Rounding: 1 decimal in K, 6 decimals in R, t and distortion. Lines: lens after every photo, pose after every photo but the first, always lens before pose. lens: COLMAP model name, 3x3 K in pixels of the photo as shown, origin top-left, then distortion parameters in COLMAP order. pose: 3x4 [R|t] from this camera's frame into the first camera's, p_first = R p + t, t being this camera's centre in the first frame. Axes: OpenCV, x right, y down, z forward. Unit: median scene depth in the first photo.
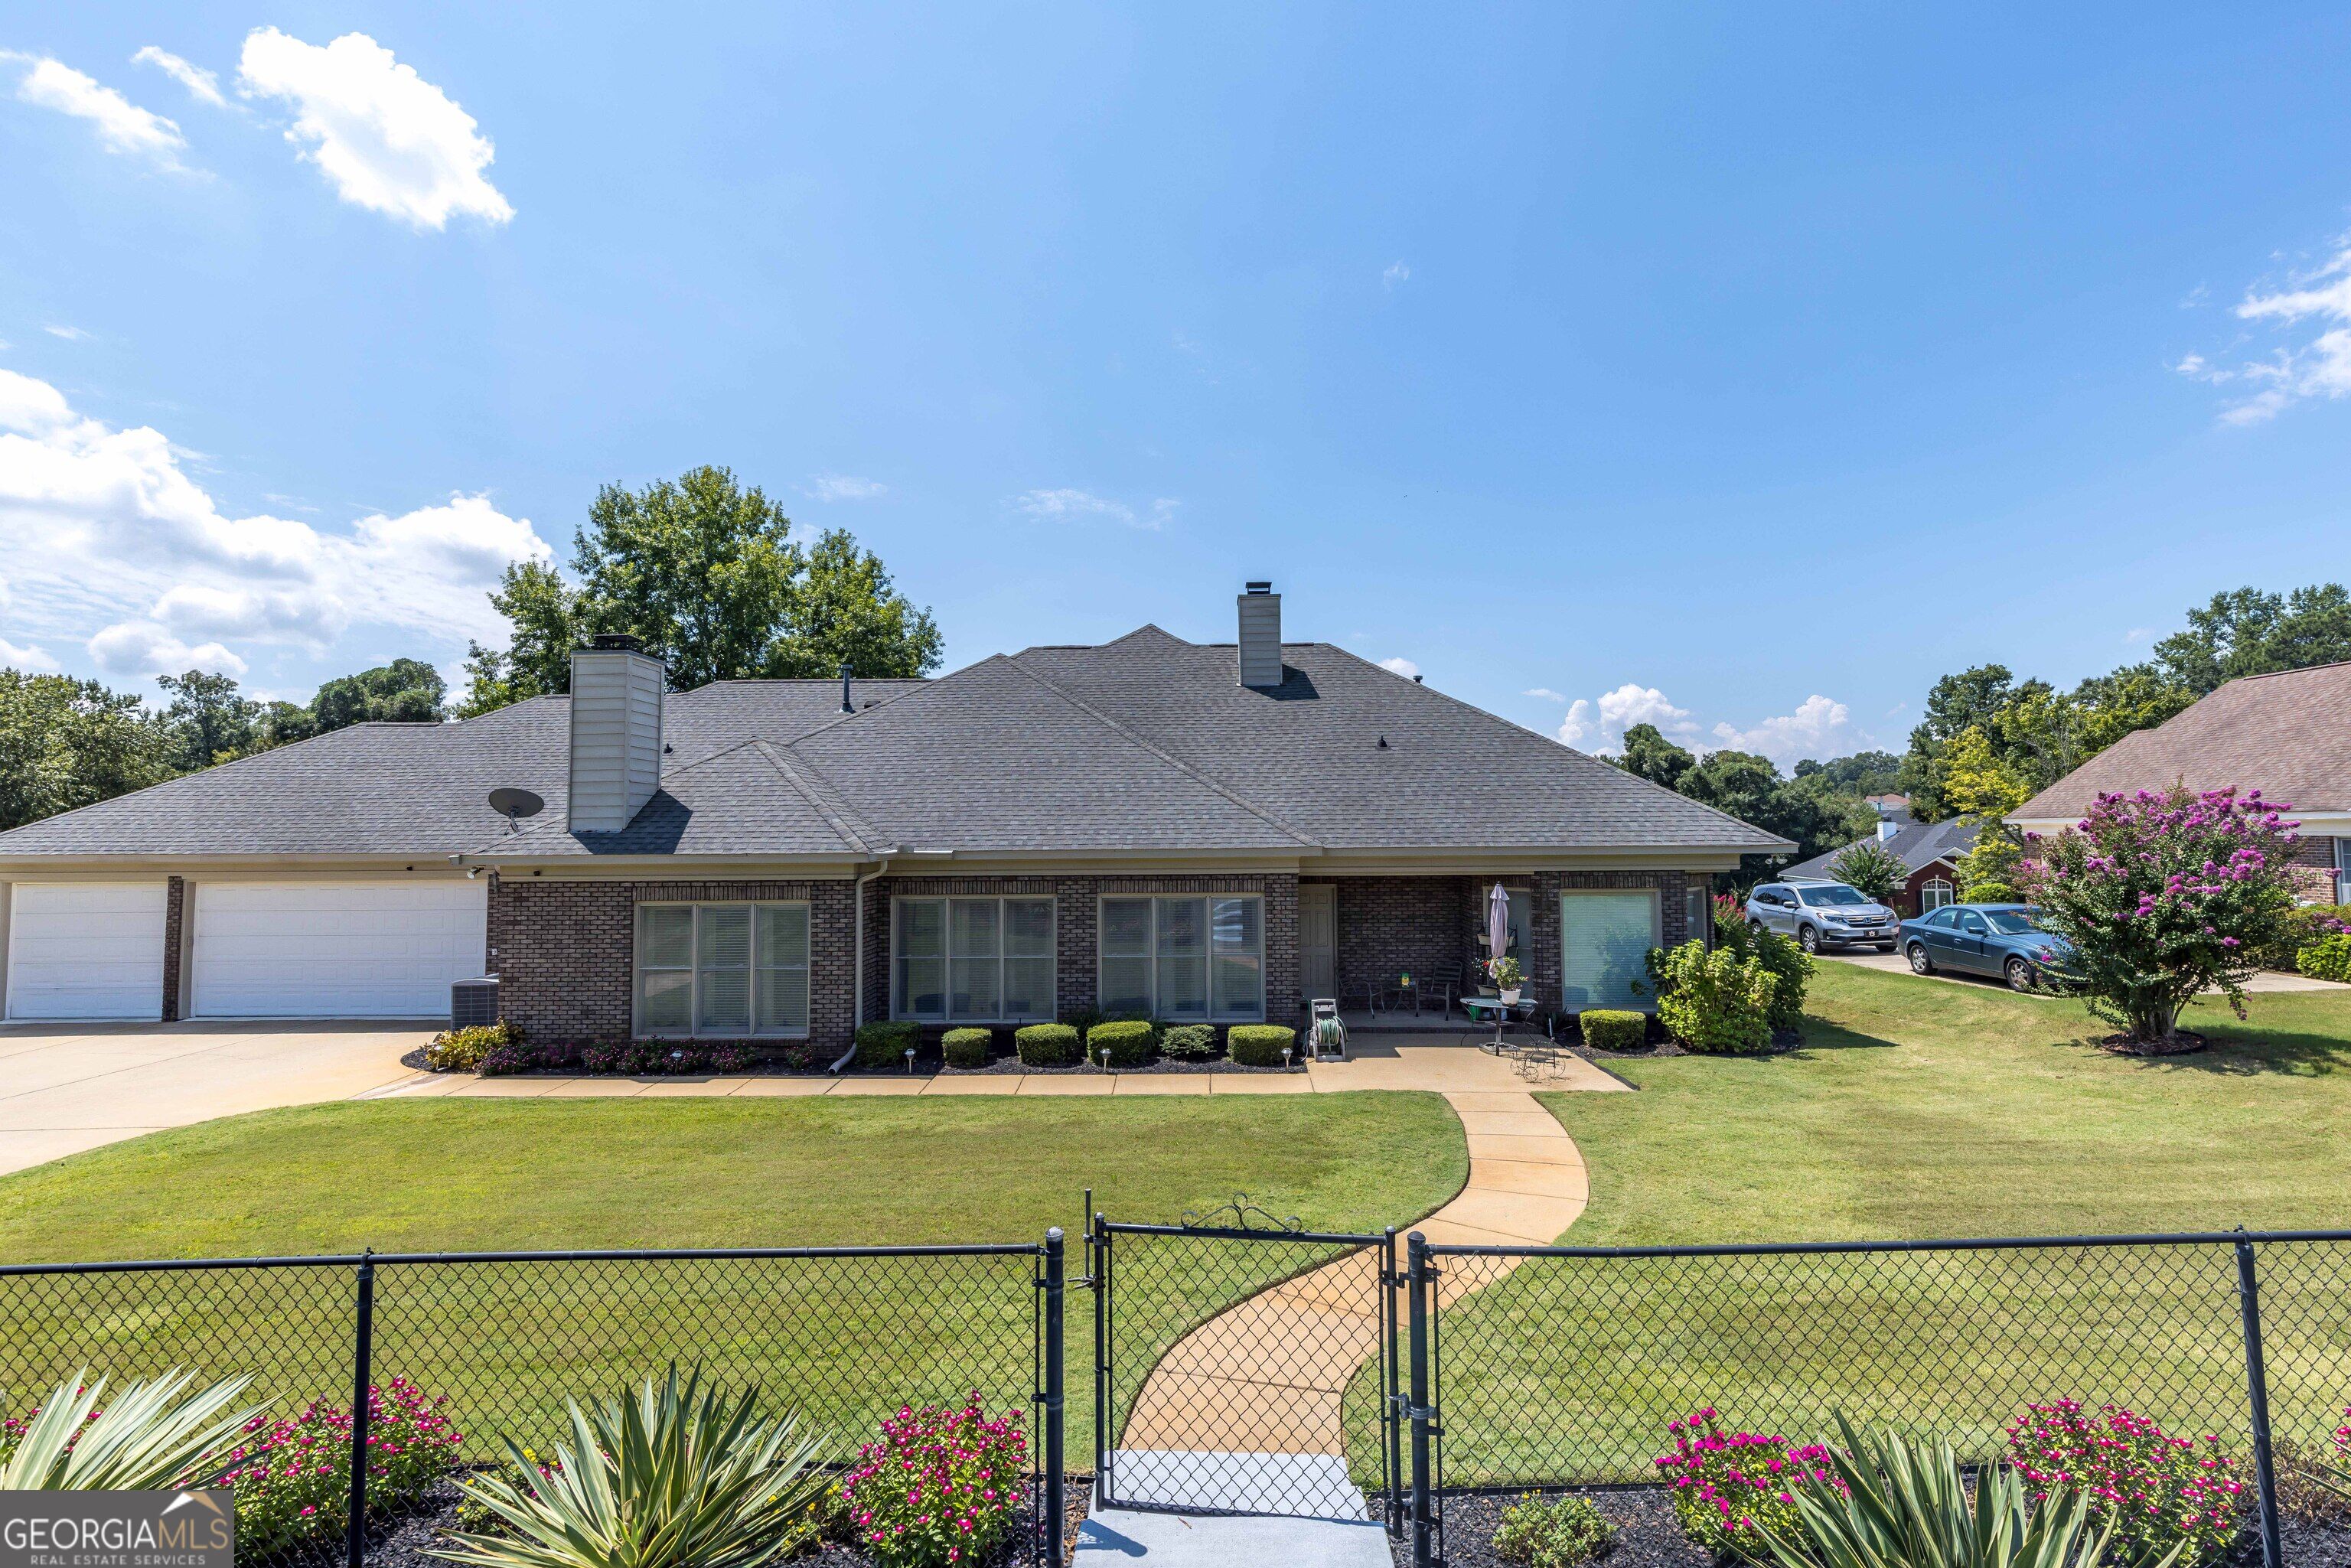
lens RADIAL K [[1079.9, 0, 1196.4], [0, 1079.9, 767.0], [0, 0, 1]] dist [0.005666, 0.000069]
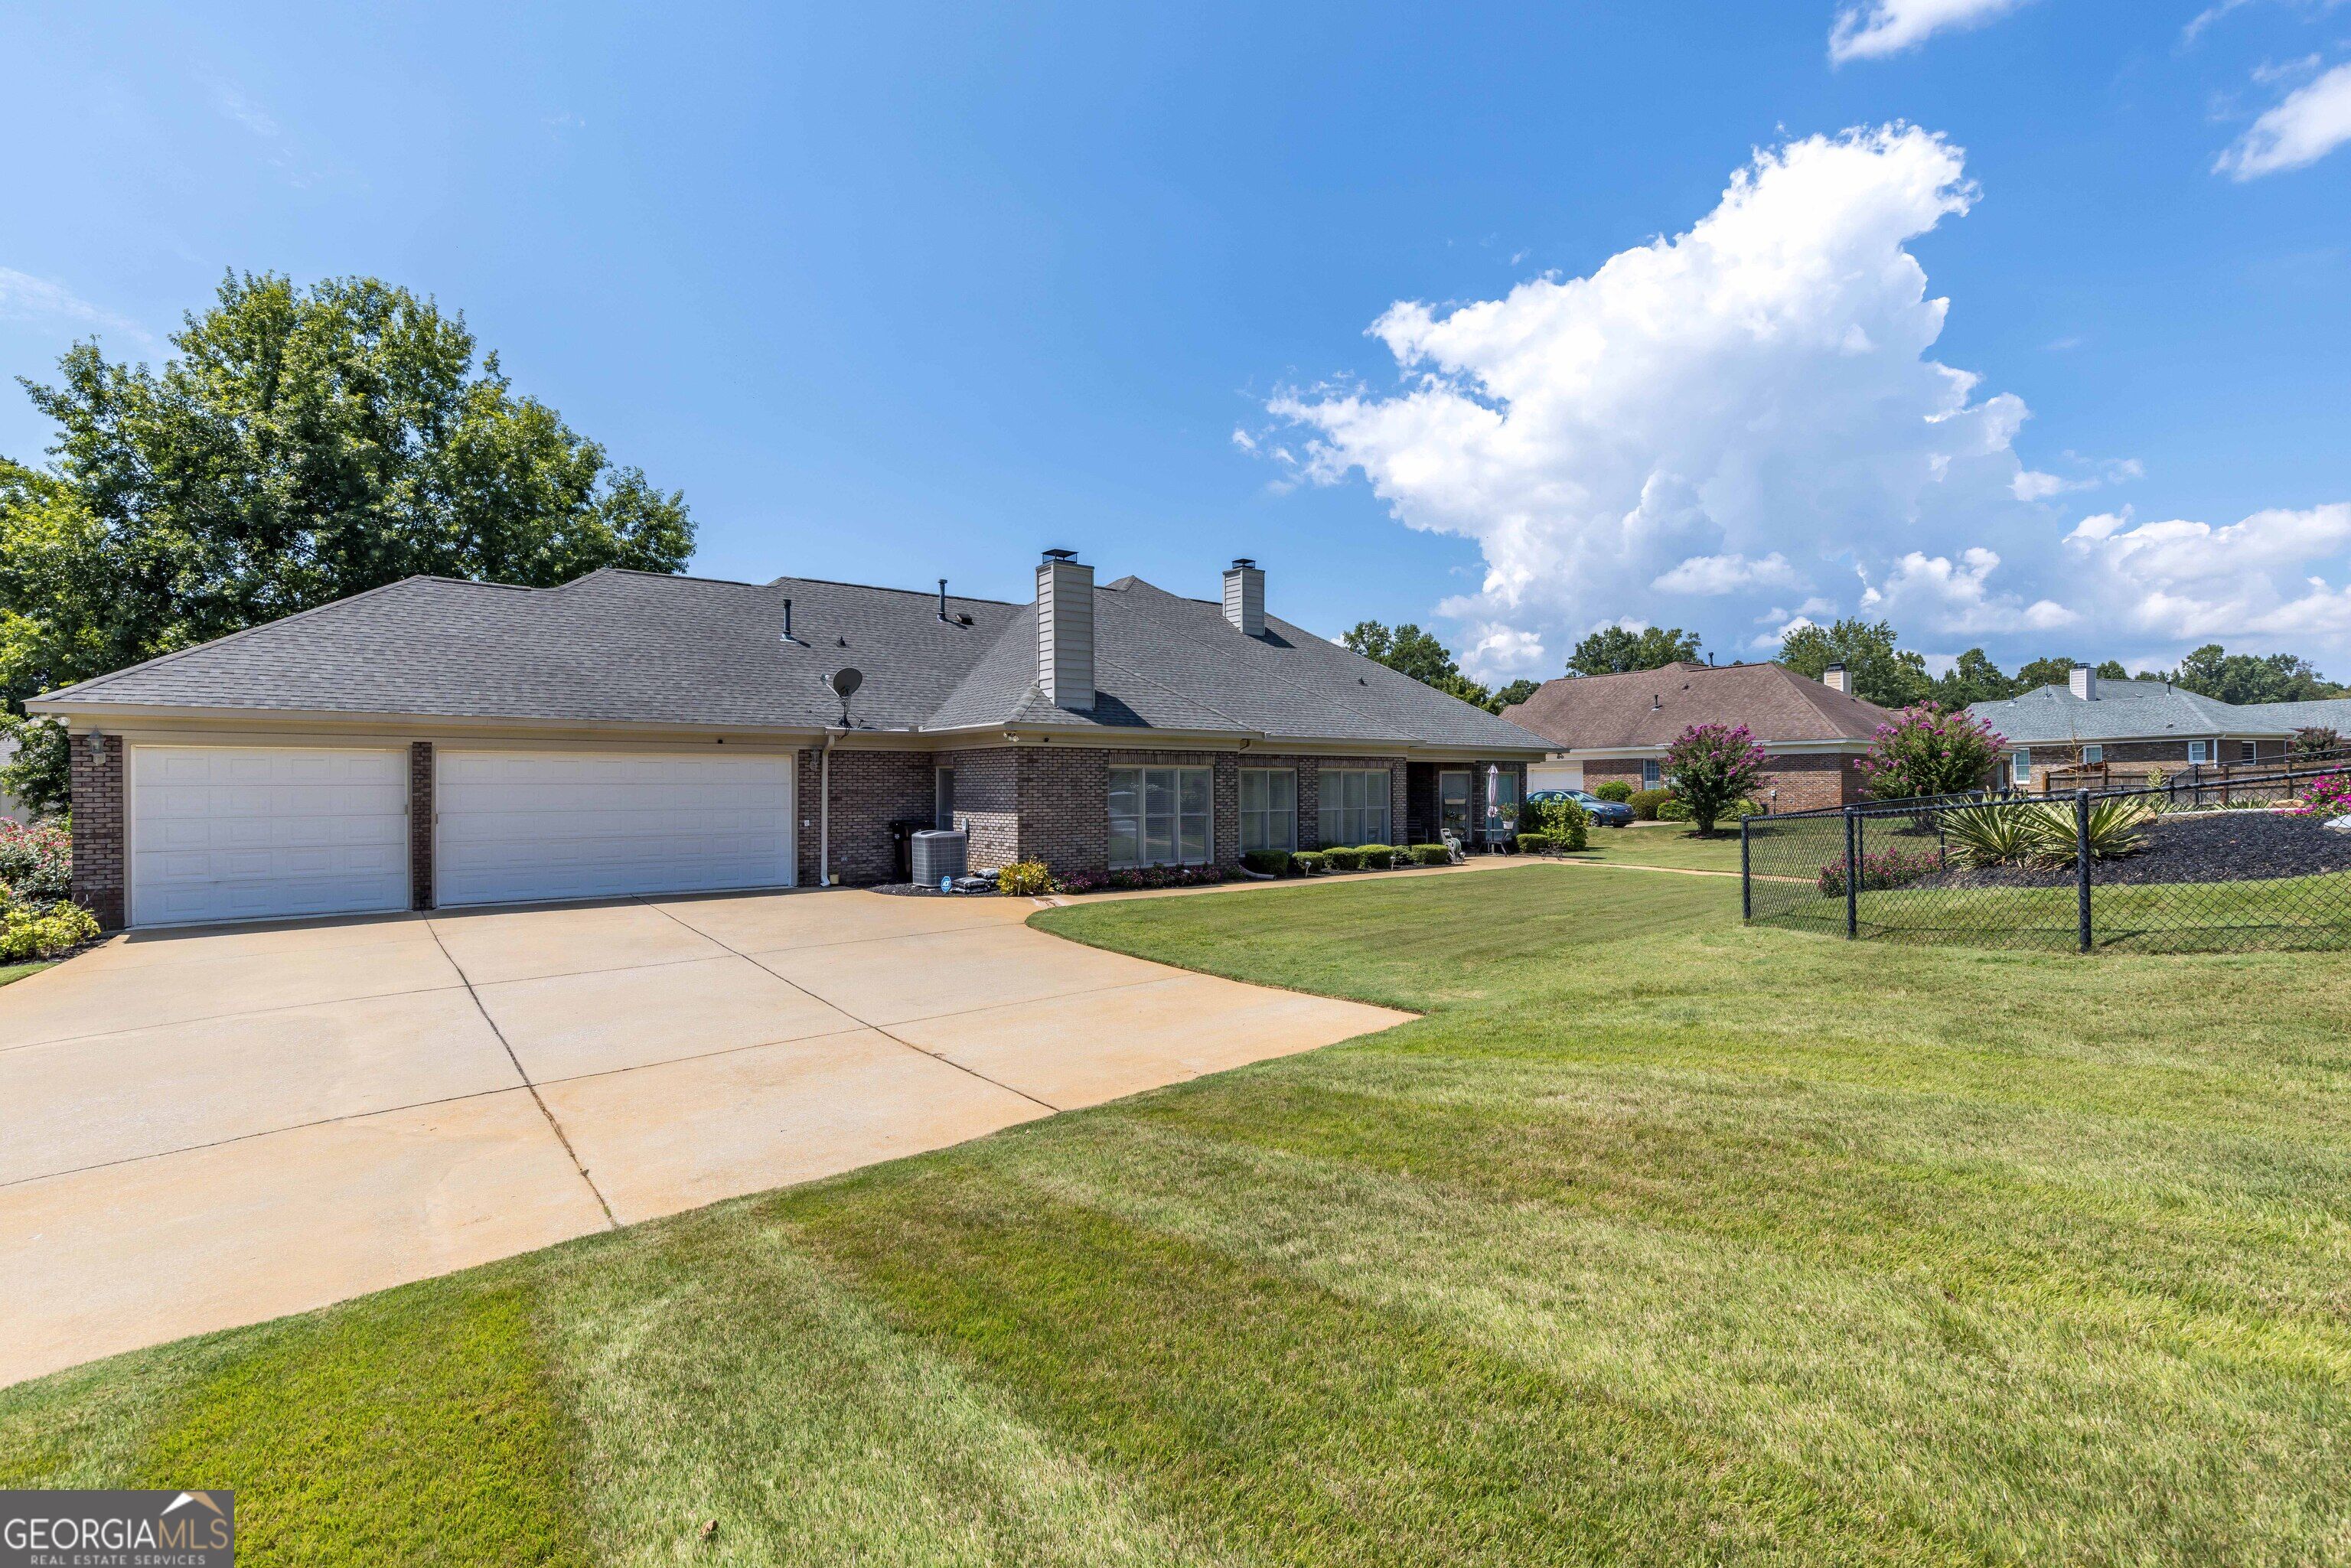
lens RADIAL K [[1094.5, 0, 1201.0], [0, 1094.5, 784.0], [0, 0, 1]] dist [0.010448, -0.000167]
pose [[0.761283, 0.008306, 0.648367, -1.060575], [-0.042539, 0.998404, 0.037156, 0.078762], [-0.647023, -0.055867, 0.760421, -0.050920]]
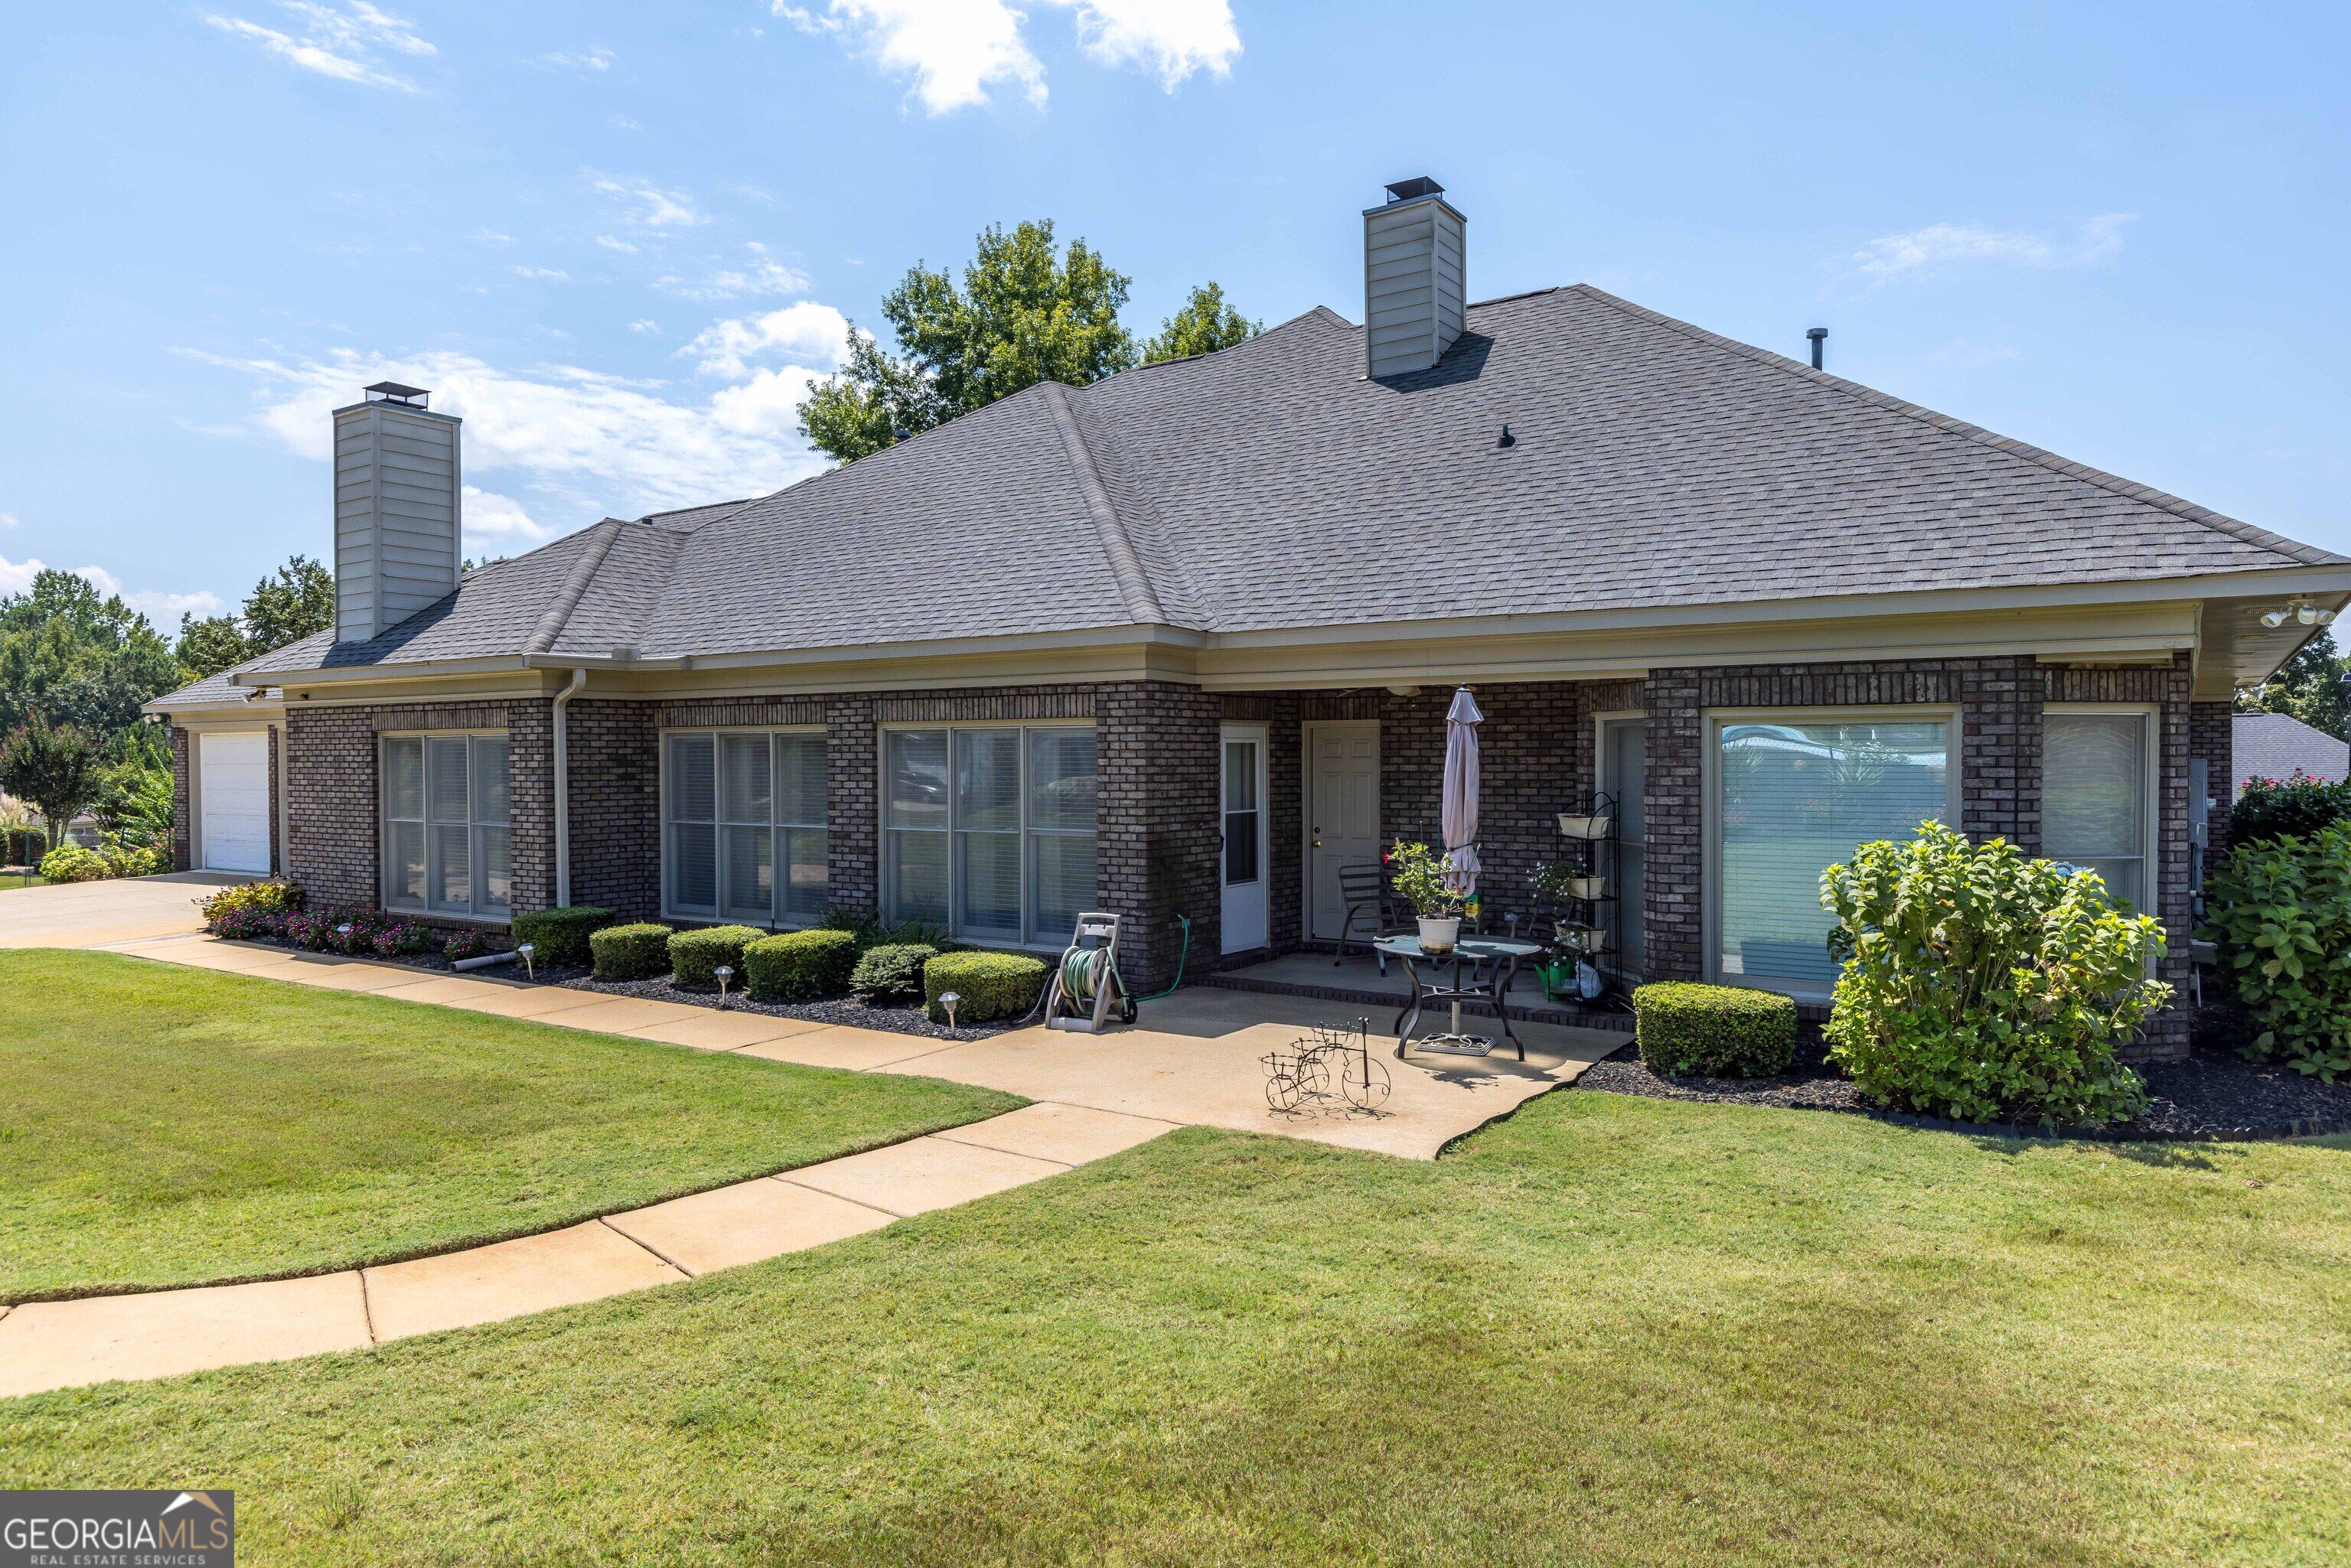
lens RADIAL K [[1473.0, 0, 1230.4], [0, 1473.0, 776.6], [0, 0, 1]] dist [0.002961, 0.001130]
pose [[0.849634, 0.010839, -0.527261, 0.440606], [0.028781, 0.997346, 0.066879, 0.086335], [0.526586, -0.071998, 0.847067, 0.365064]]
